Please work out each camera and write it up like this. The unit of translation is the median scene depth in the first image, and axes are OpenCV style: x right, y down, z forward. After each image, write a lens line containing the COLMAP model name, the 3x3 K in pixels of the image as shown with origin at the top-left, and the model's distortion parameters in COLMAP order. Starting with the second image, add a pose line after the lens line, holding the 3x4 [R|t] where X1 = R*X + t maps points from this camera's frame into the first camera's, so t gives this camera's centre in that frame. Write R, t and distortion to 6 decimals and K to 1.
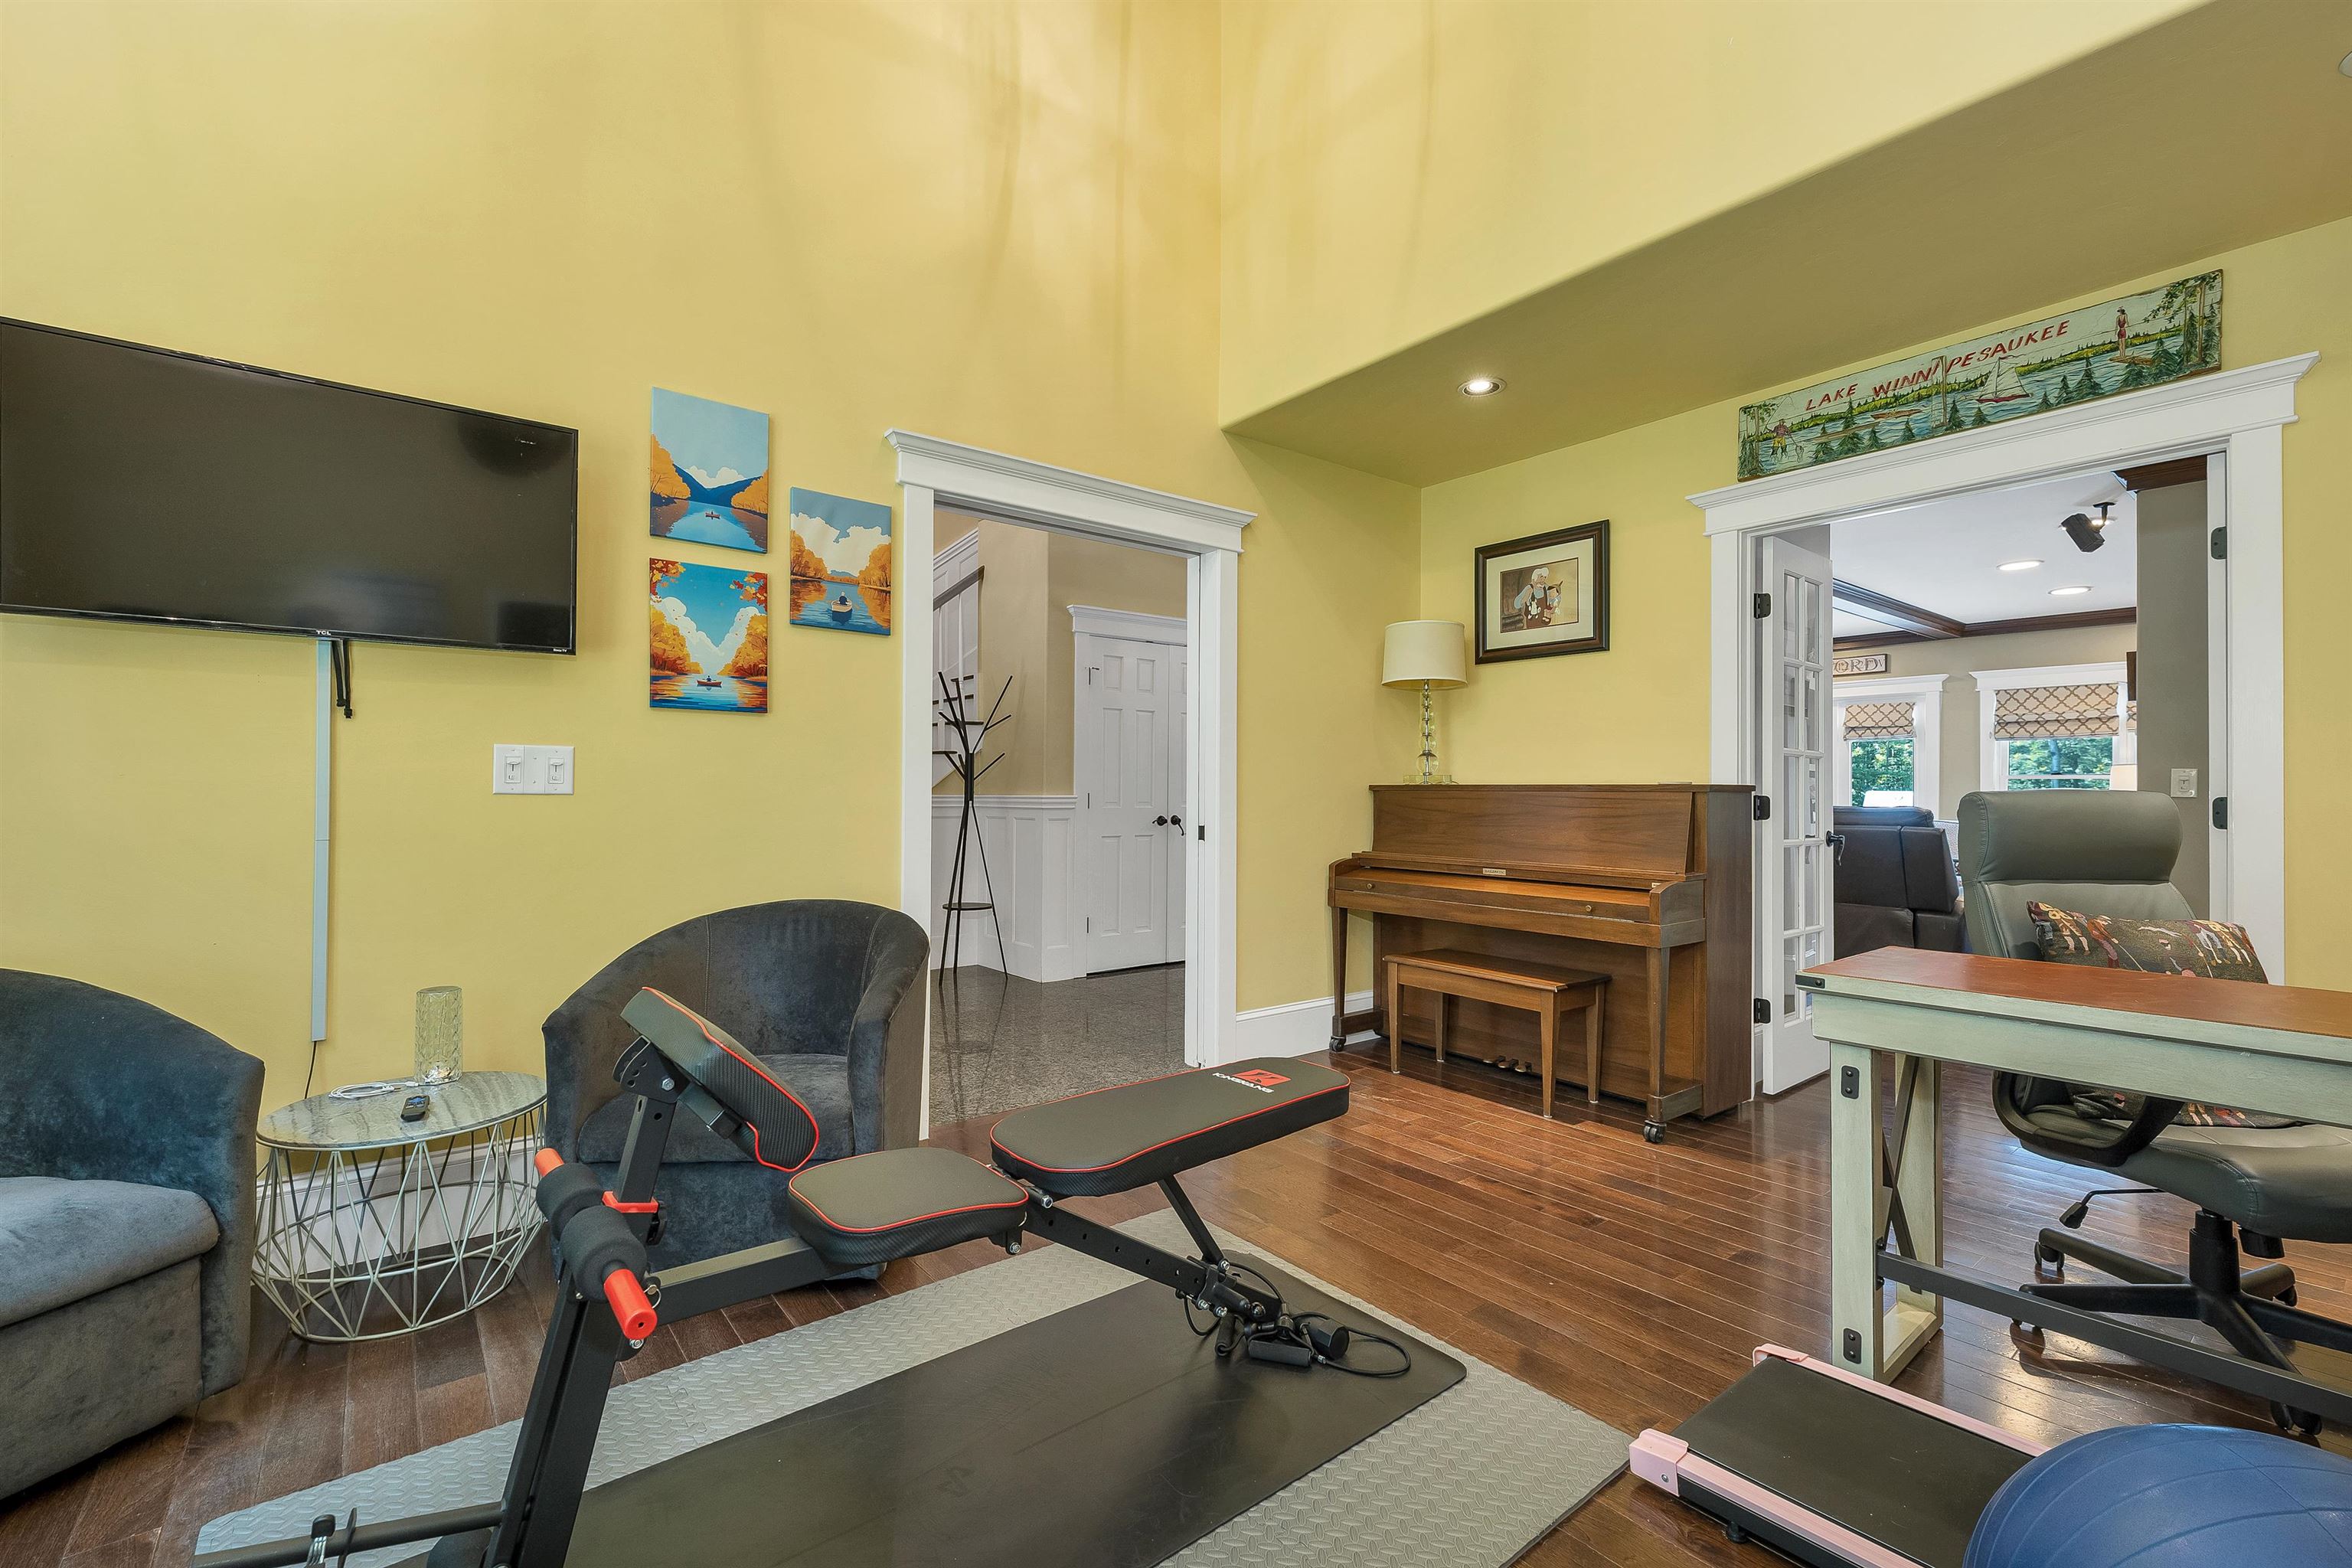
lens RADIAL K [[987.1, 0, 1176.3], [0, 987.1, 804.3], [0, 0, 1]] dist [-0.000218, -0.000578]
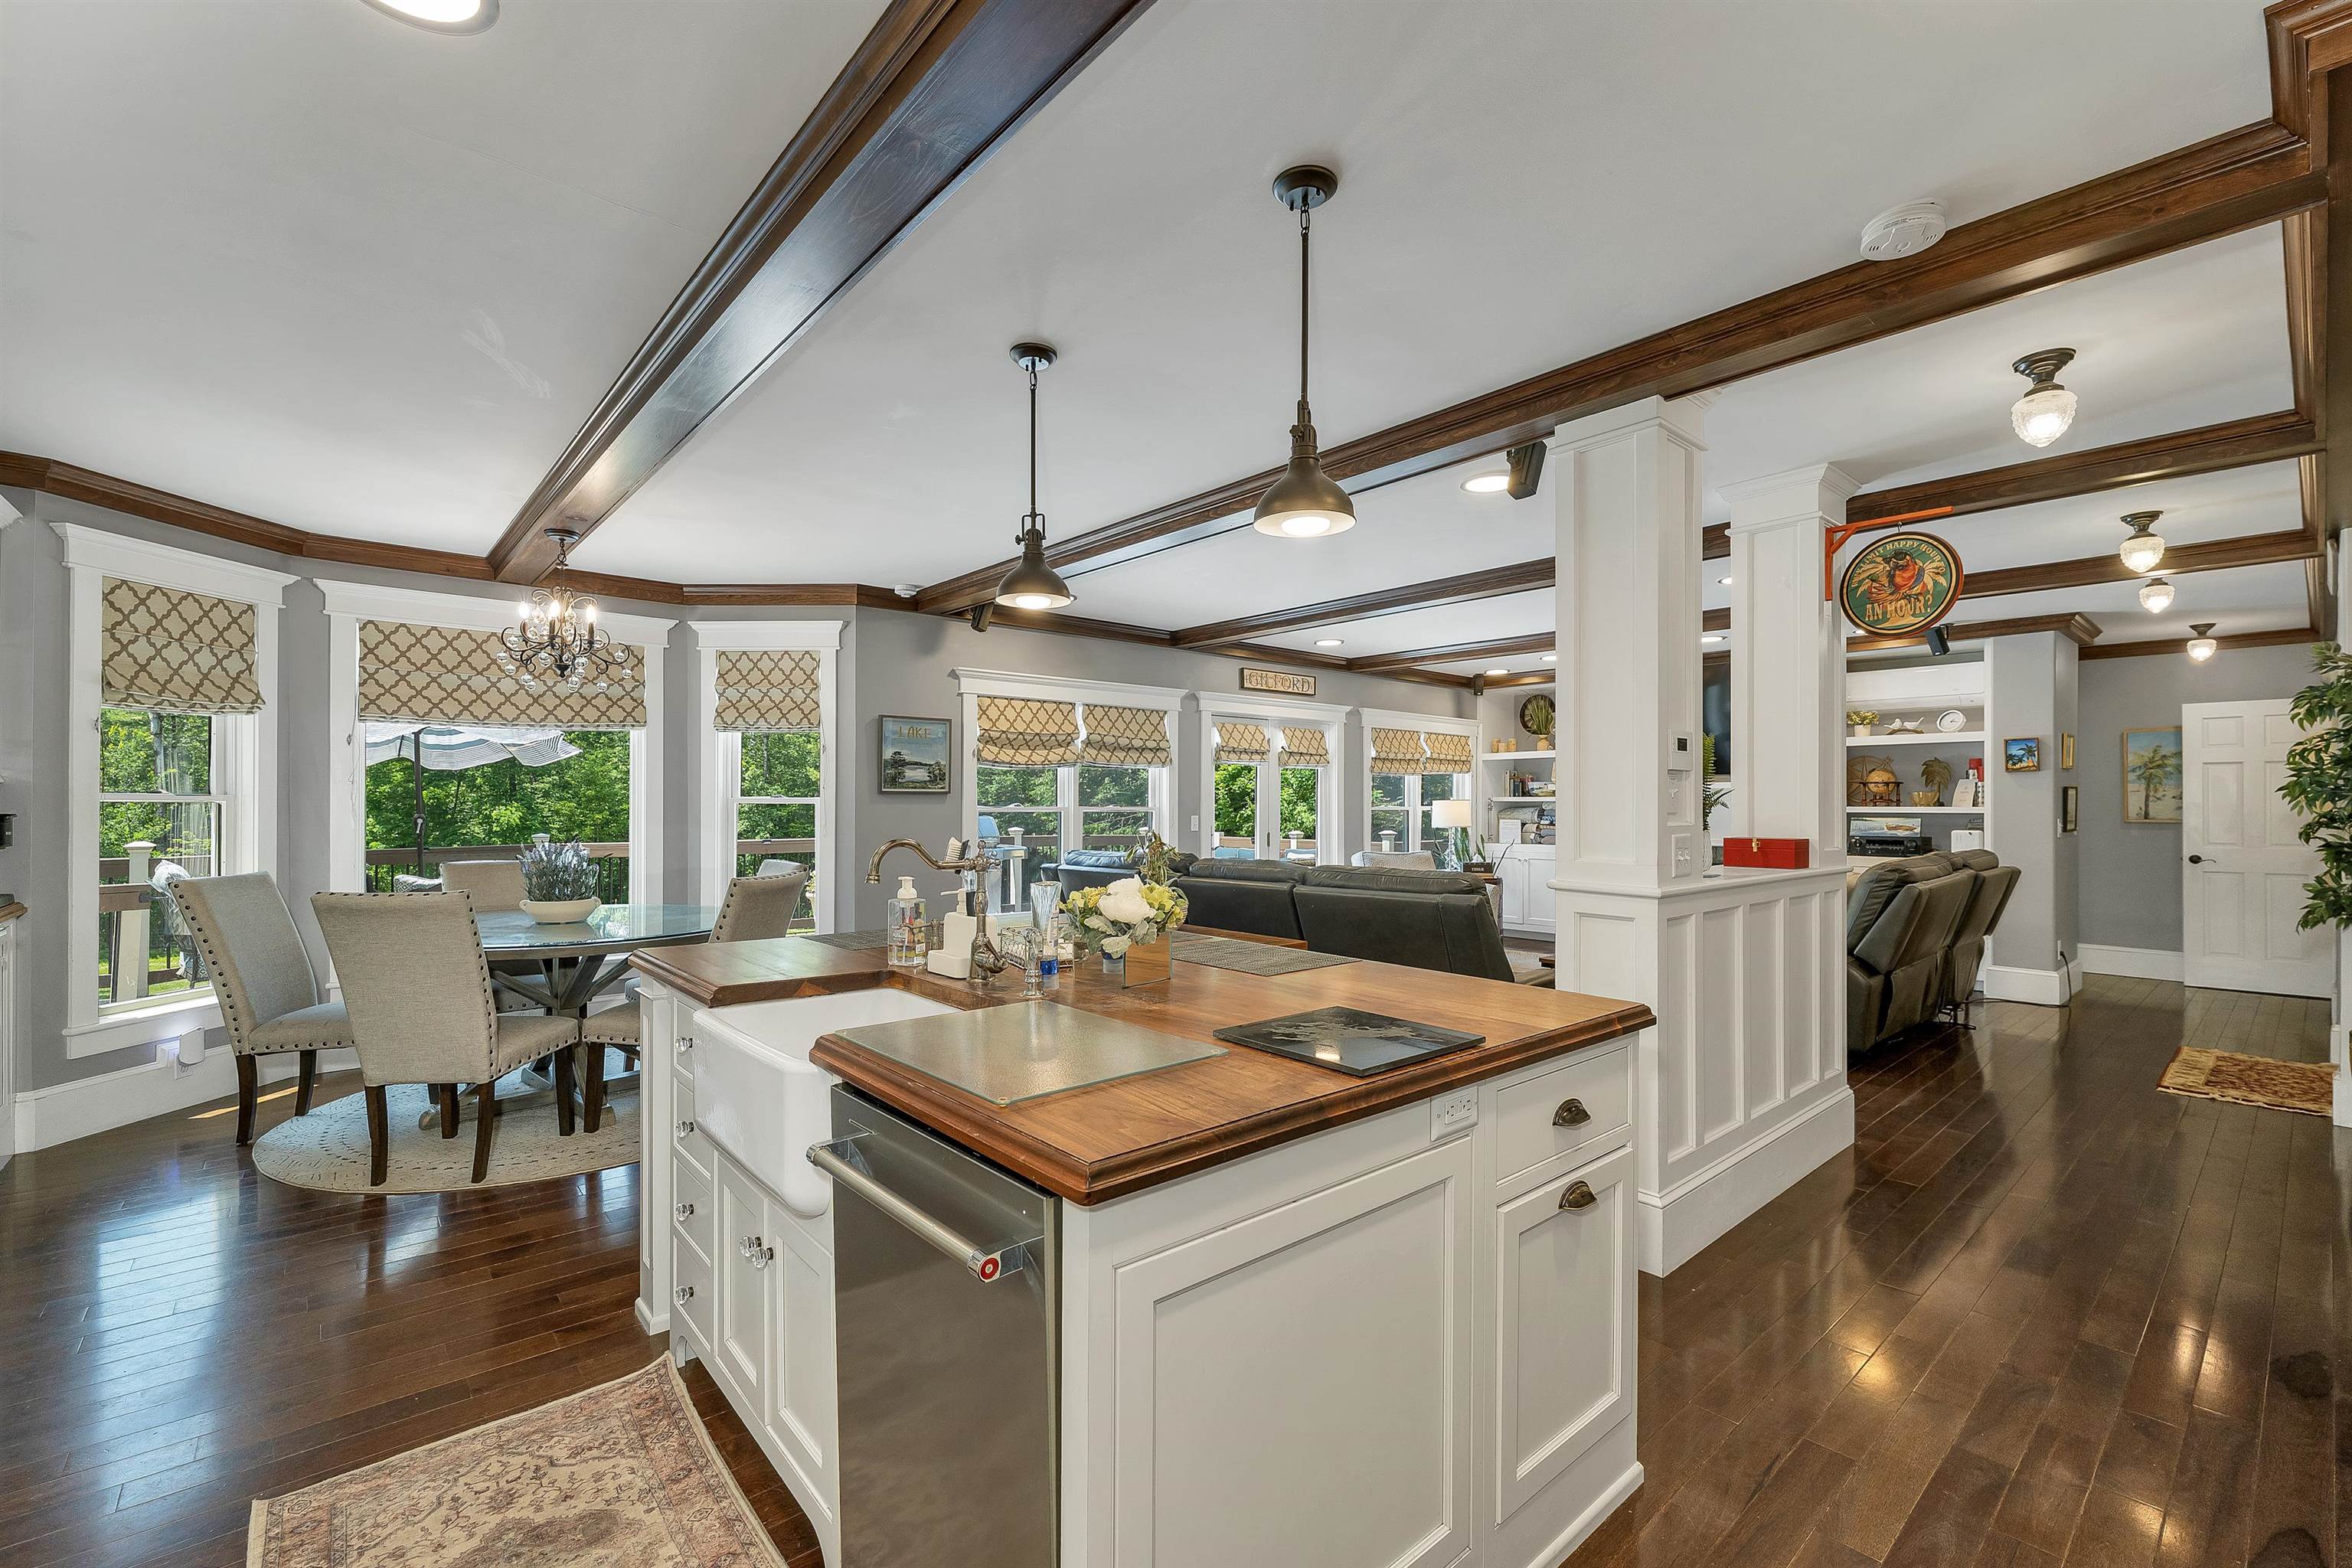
lens RADIAL K [[997.2, 0, 1177.7], [0, 997.2, 819.2], [0, 0, 1]] dist [-0.000130, 0.000212]
pose [[-0.029447, -0.017696, 0.999410, -0.601714], [0.005849, 0.999823, 0.017875, -0.095181], [-0.999549, 0.006372, -0.029338, 3.155335]]
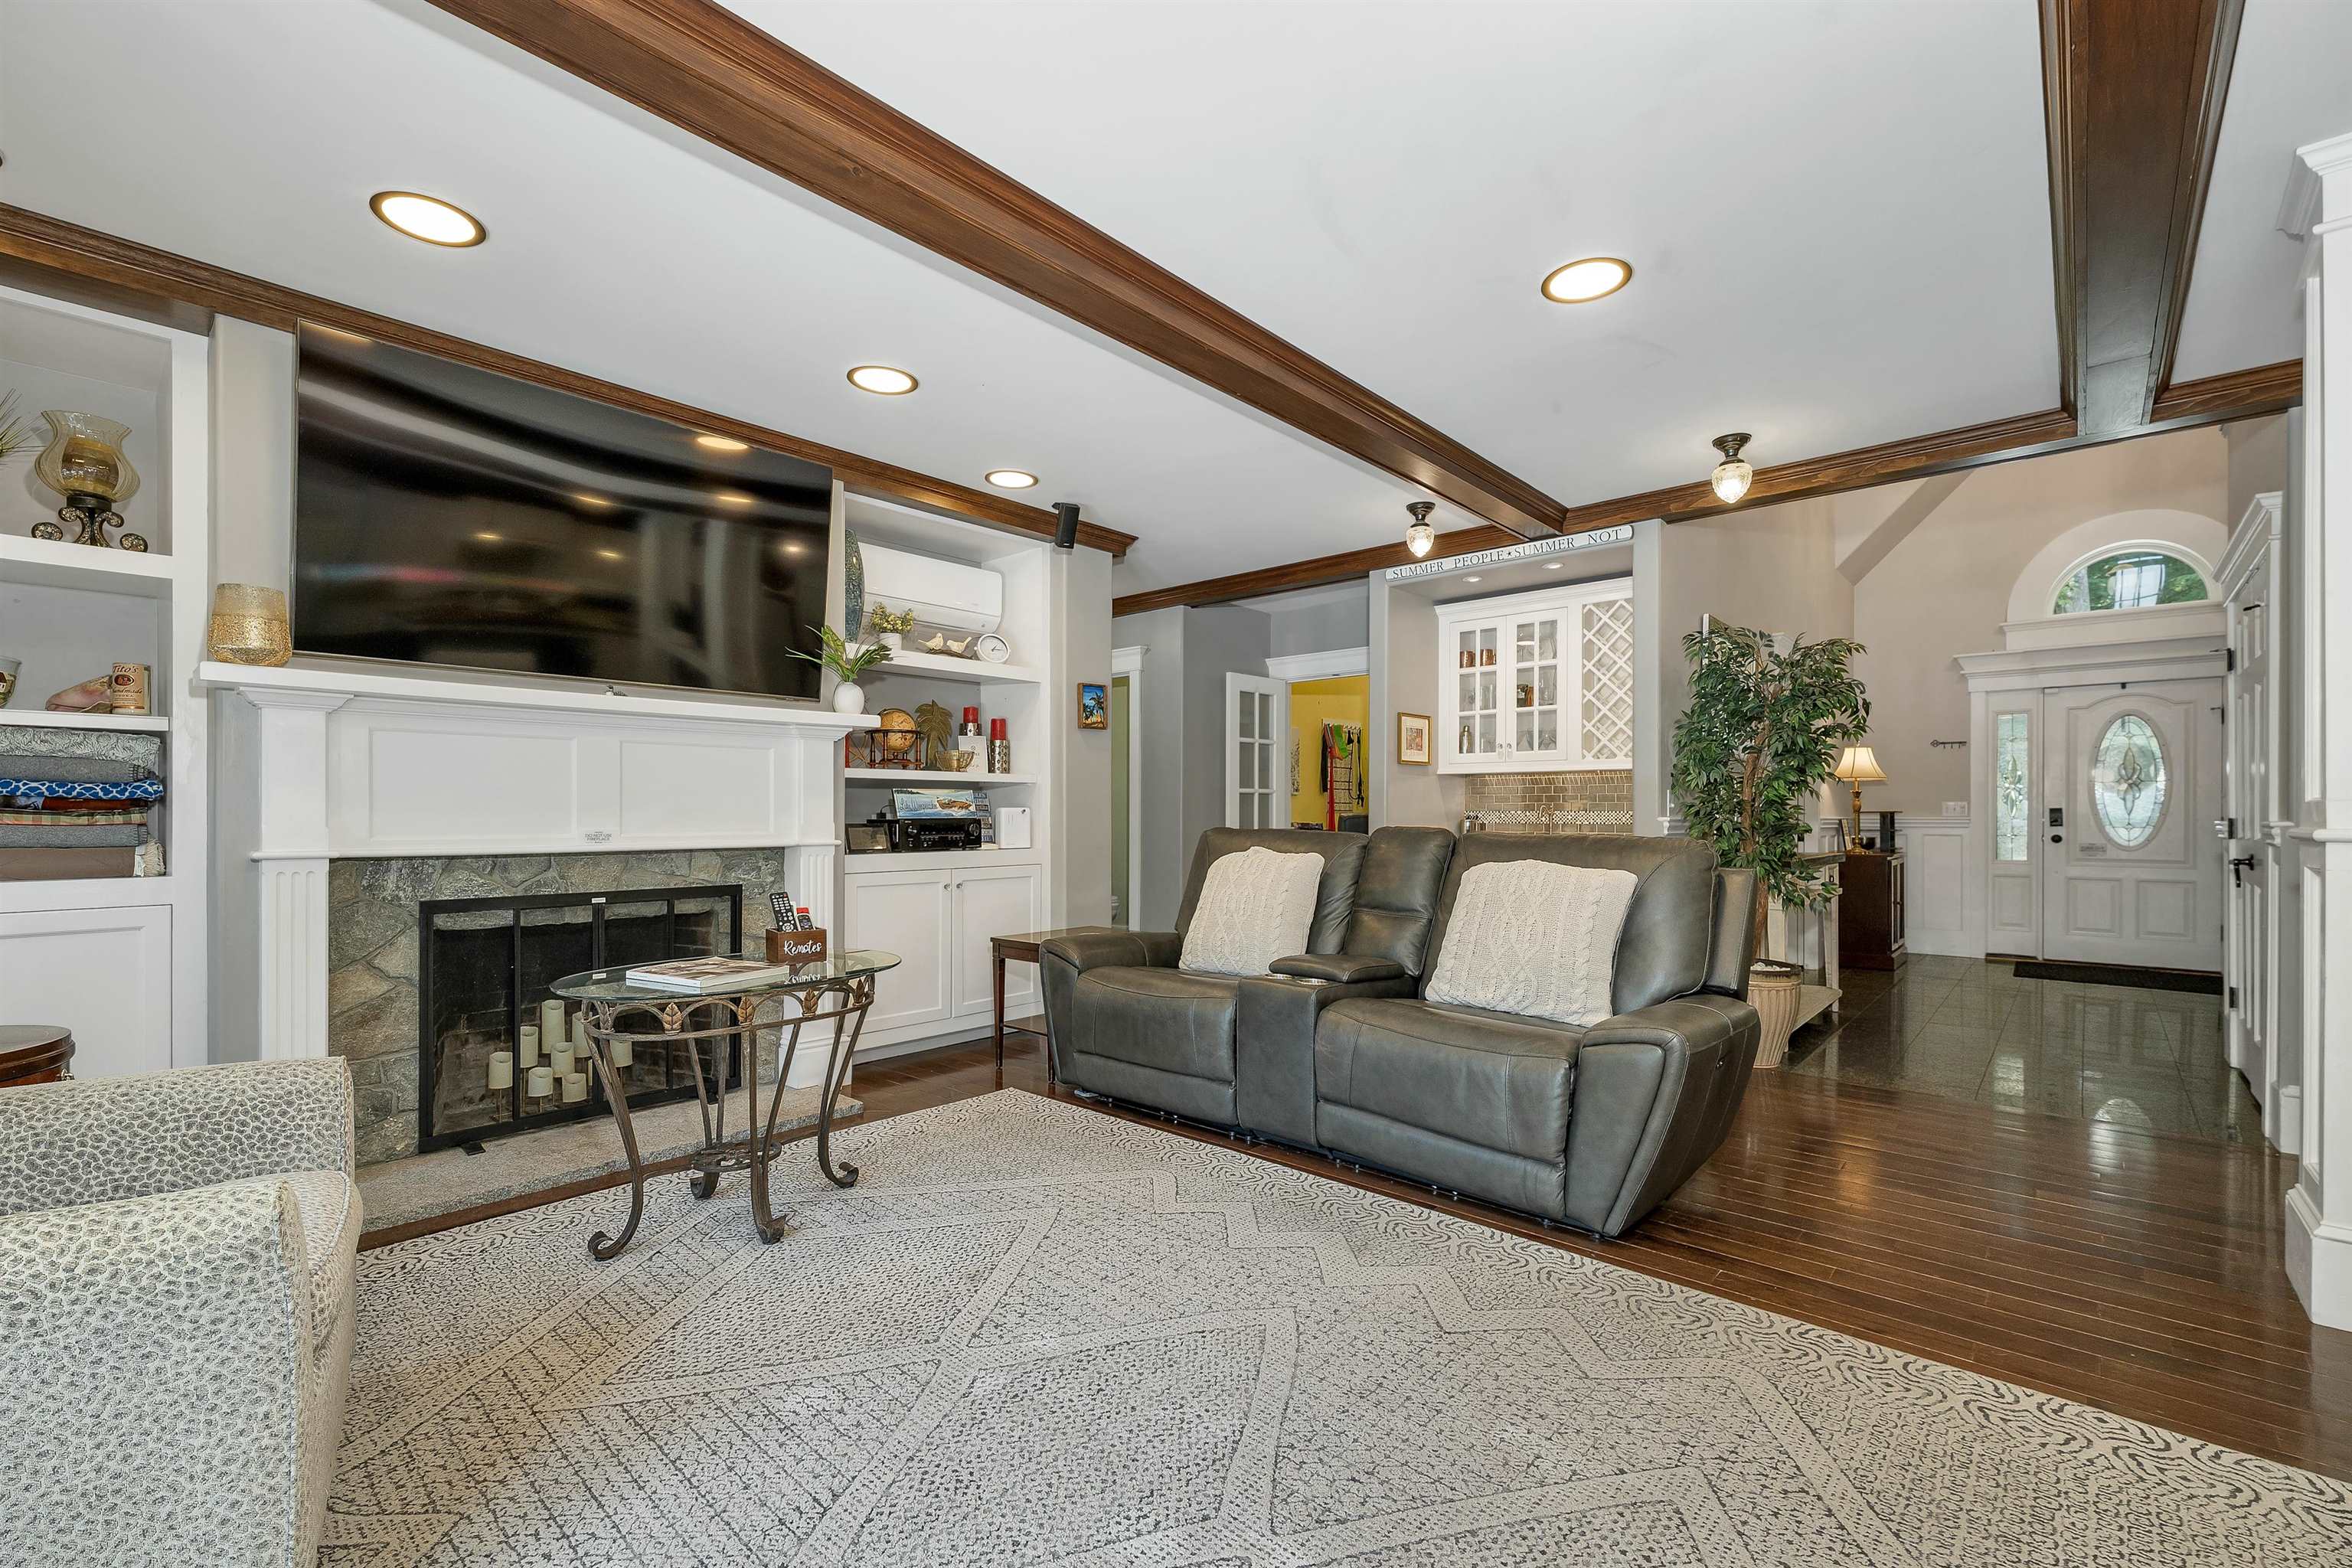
lens RADIAL K [[988.6, 0, 1177.8], [0, 988.6, 821.6], [0, 0, 1]] dist [-0.005906, -0.000027]
pose [[-0.988920, -0.000482, -0.148450, 1.486126], [-0.002729, 0.999885, 0.014930, -0.023746], [0.148425, 0.015170, -0.988807, 2.915307]]
